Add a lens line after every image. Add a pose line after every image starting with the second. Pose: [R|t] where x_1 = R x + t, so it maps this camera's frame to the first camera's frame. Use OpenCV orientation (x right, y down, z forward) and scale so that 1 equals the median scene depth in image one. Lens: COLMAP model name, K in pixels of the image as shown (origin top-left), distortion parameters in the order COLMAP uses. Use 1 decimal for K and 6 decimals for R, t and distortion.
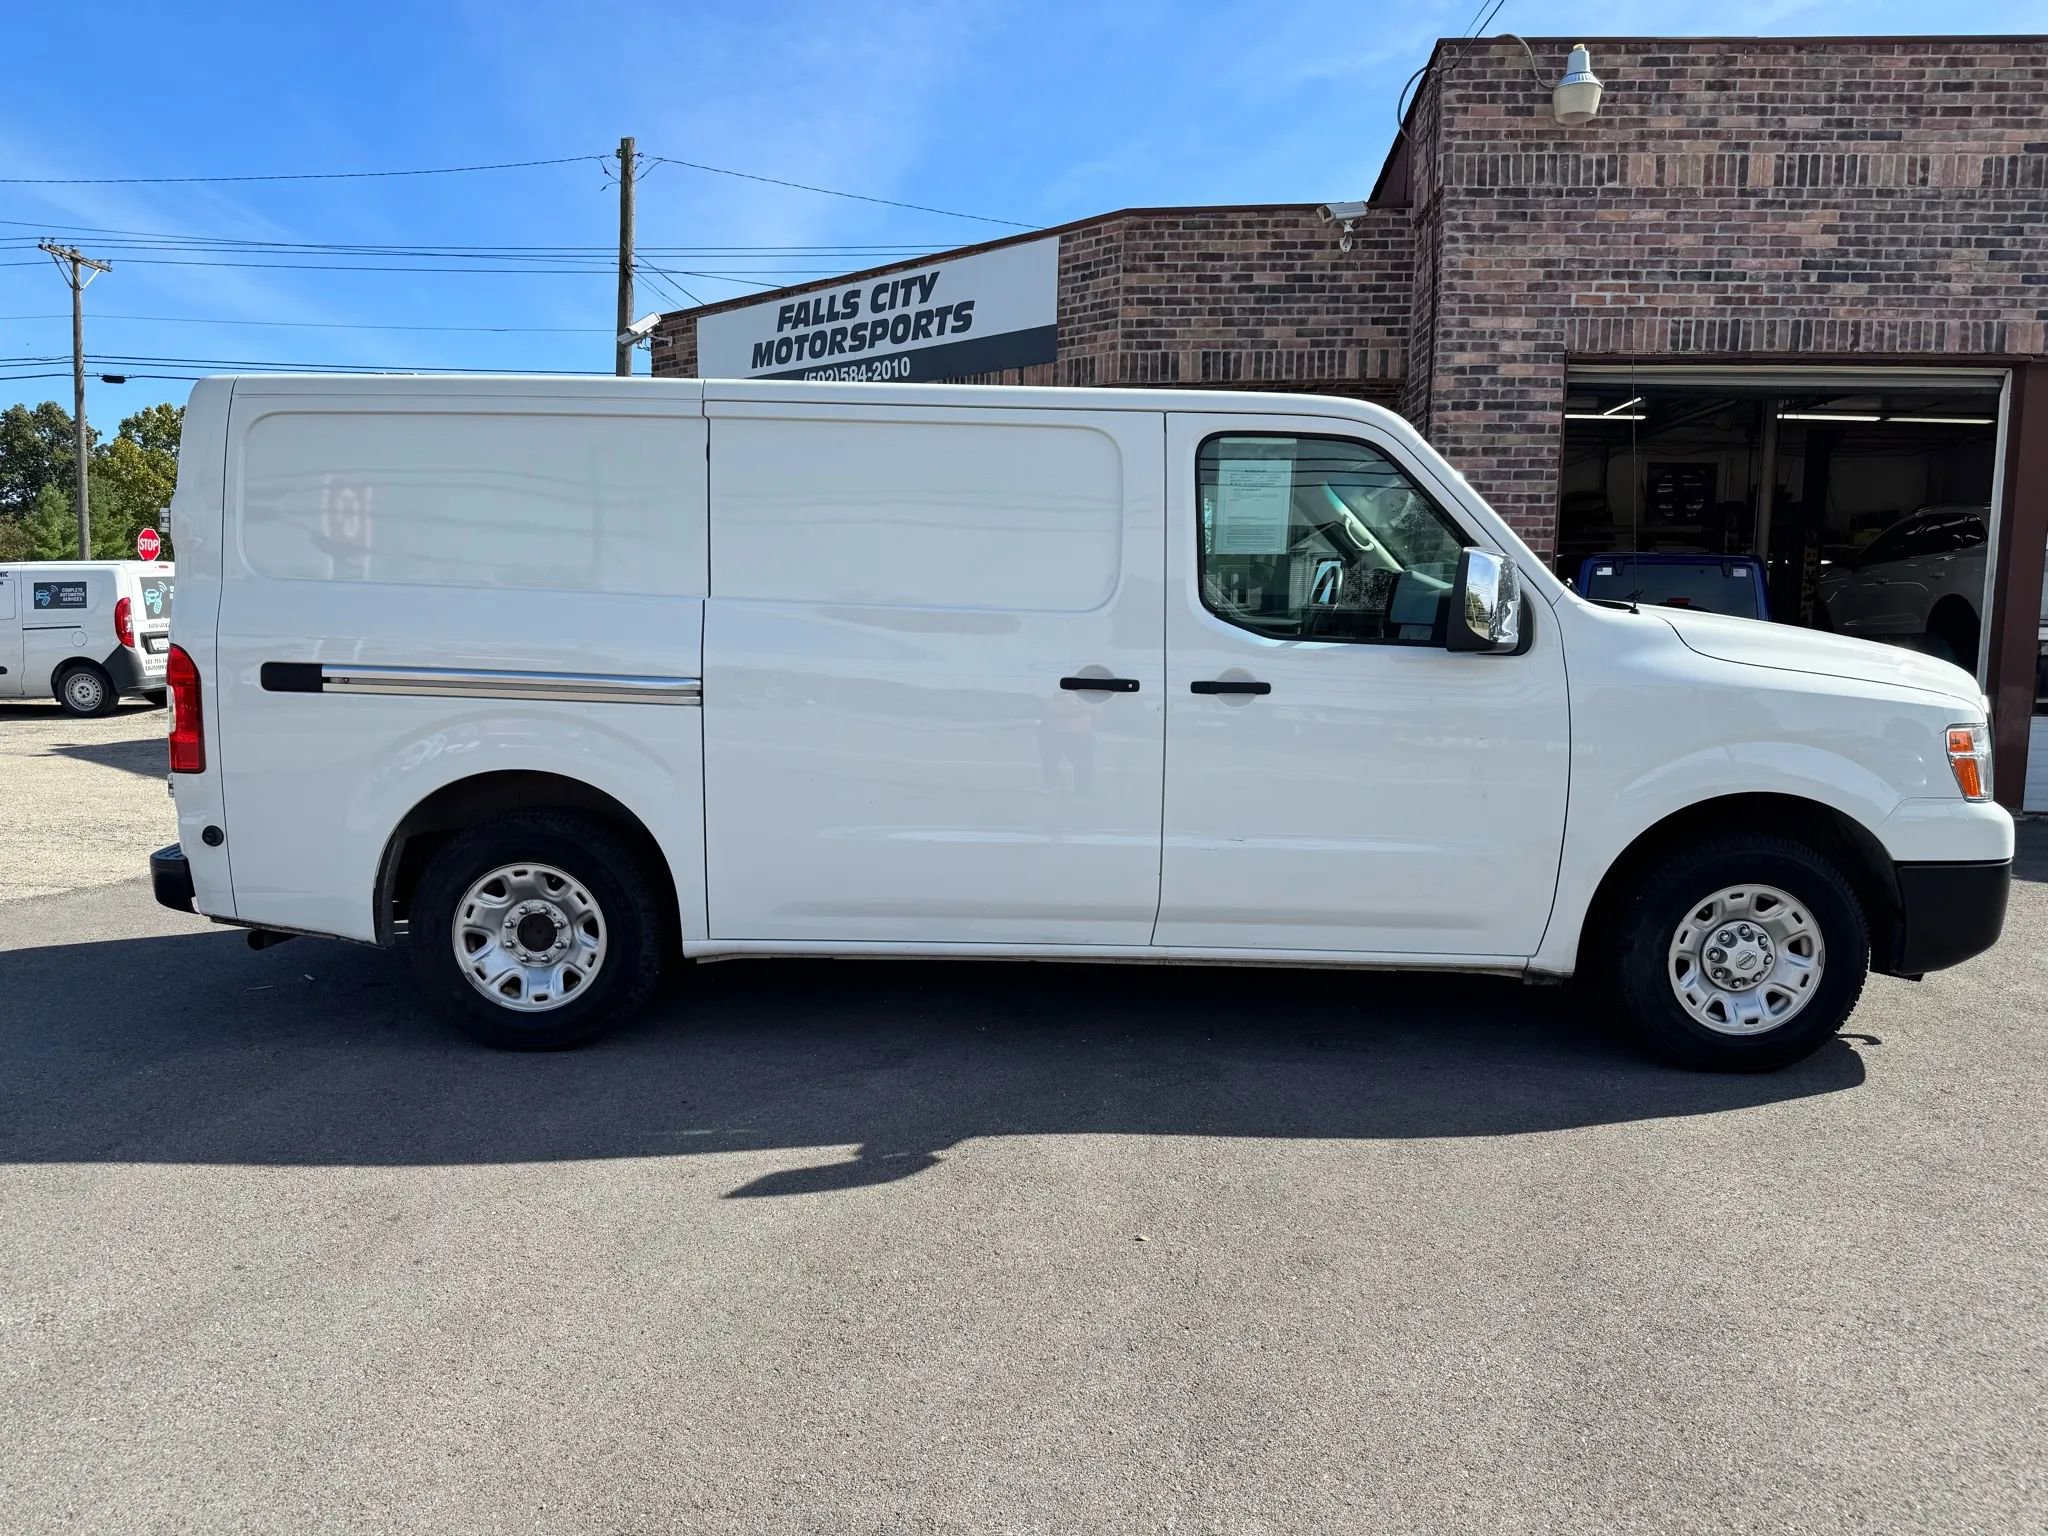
lens RADIAL K [[1428.7, 0, 1024.1], [0, 1428.7, 764.0], [0, 0, 1]] dist [0.174694, -0.344500]
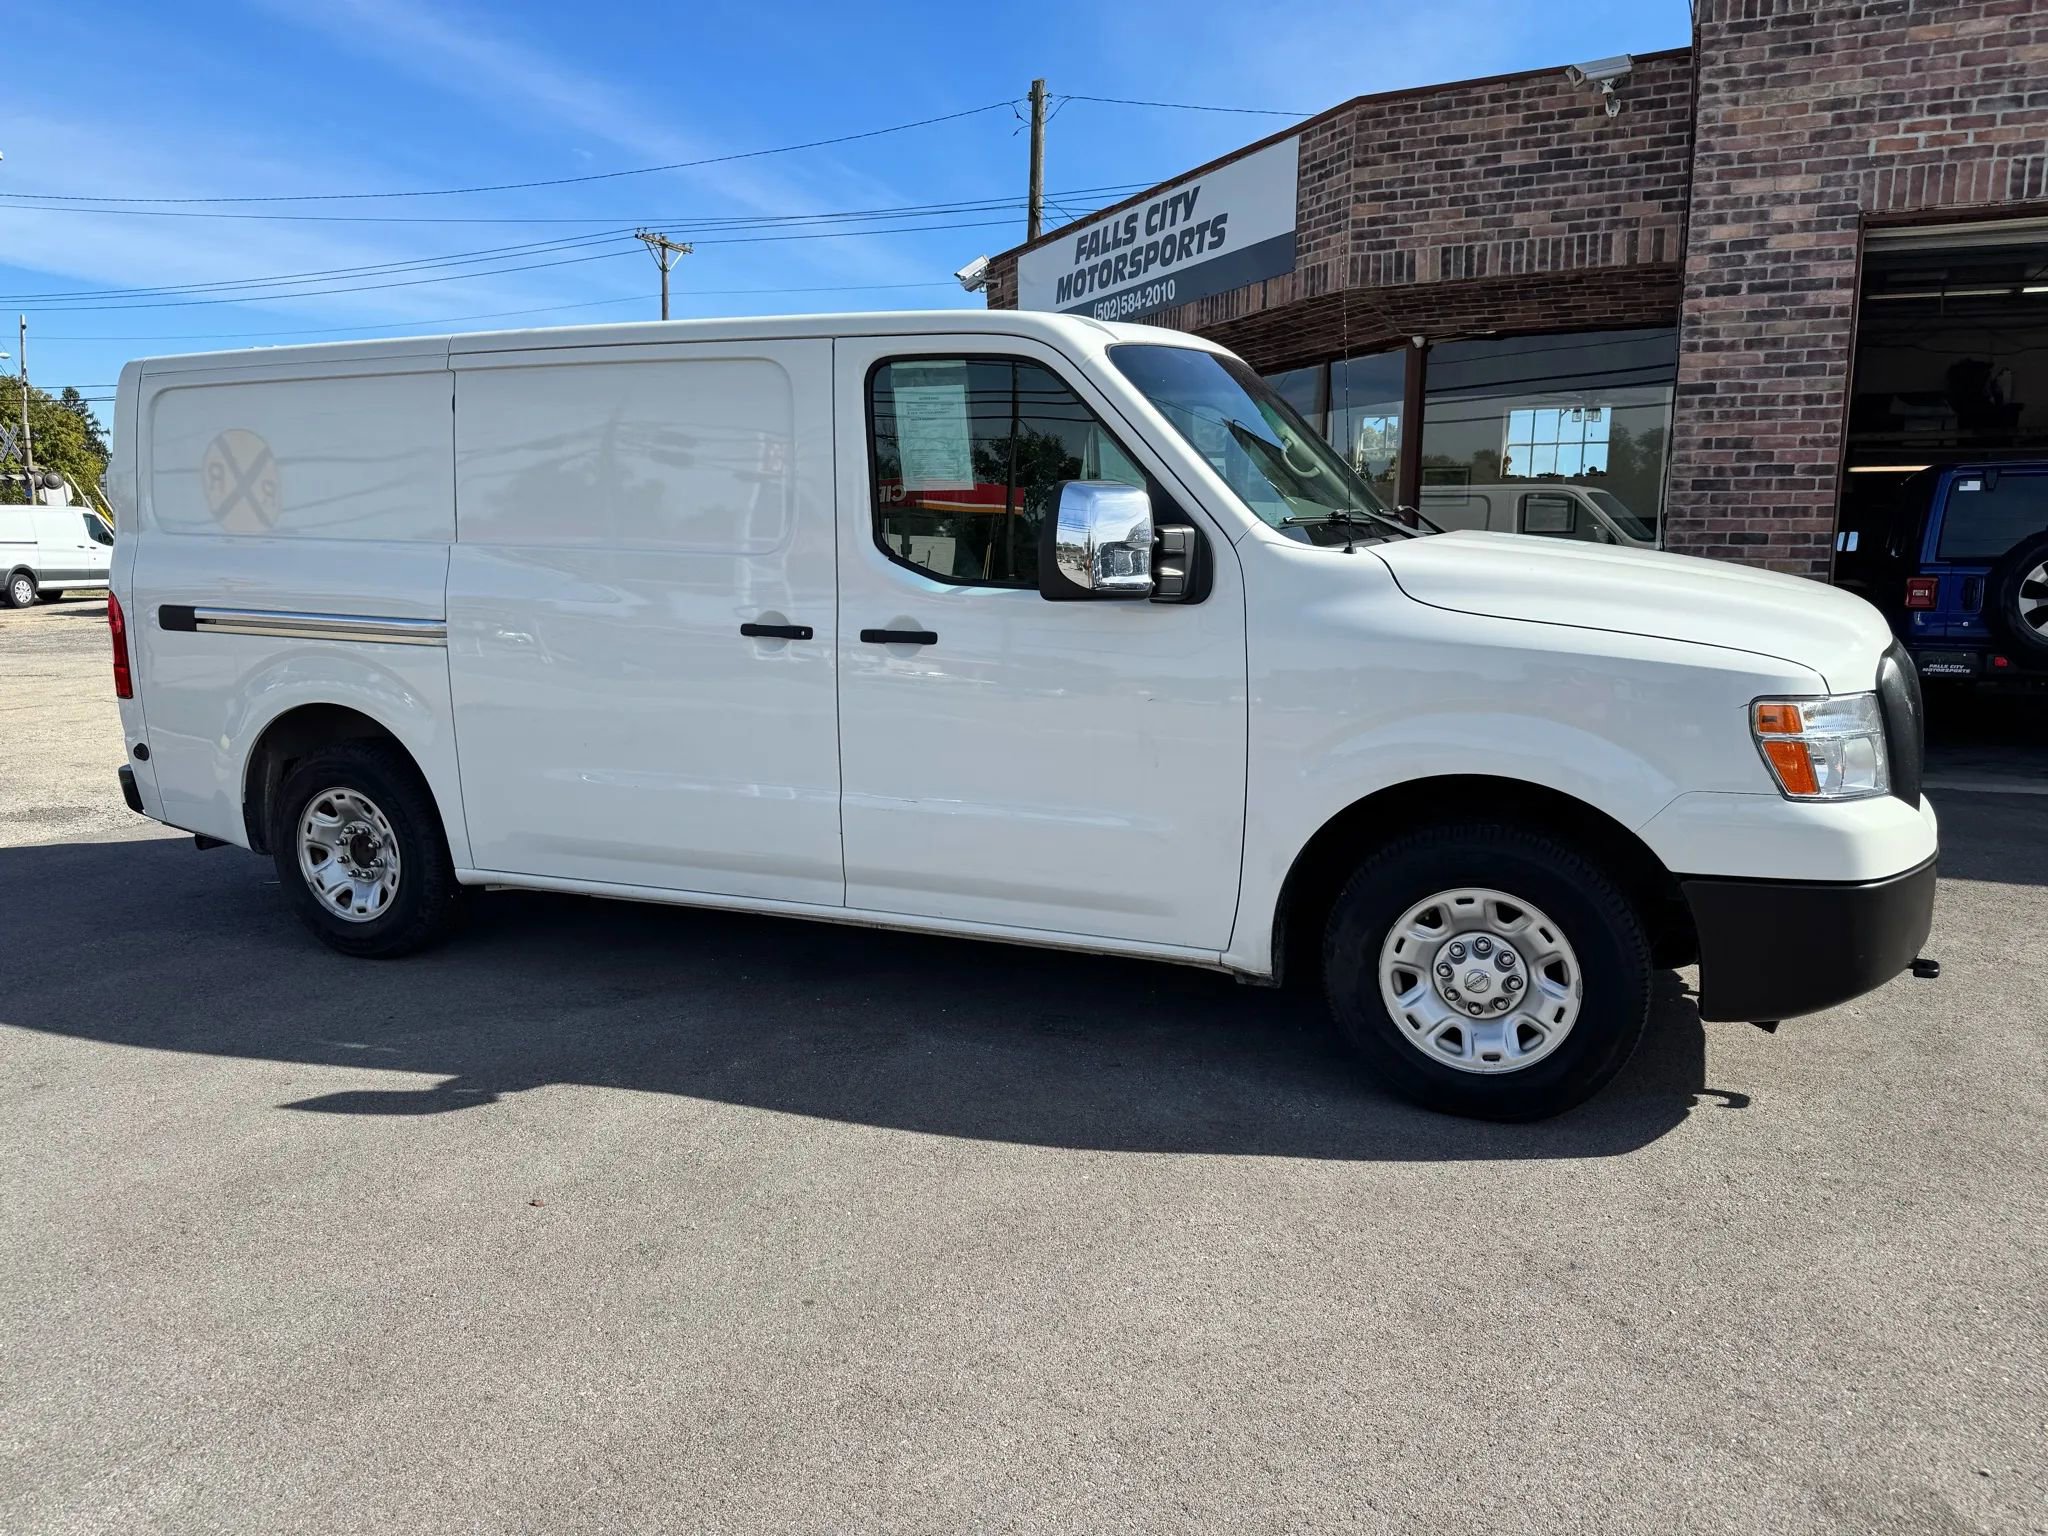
lens RADIAL K [[1445.7, 0, 1025.8], [0, 1445.7, 766.8], [0, 0, 1]] dist [0.011660, -0.015221]
pose [[0.929033, 0.043317, -0.367452, 0.228383], [-0.025384, 0.998245, 0.053499, -0.008507], [0.369125, -0.040375, 0.928502, 0.070222]]
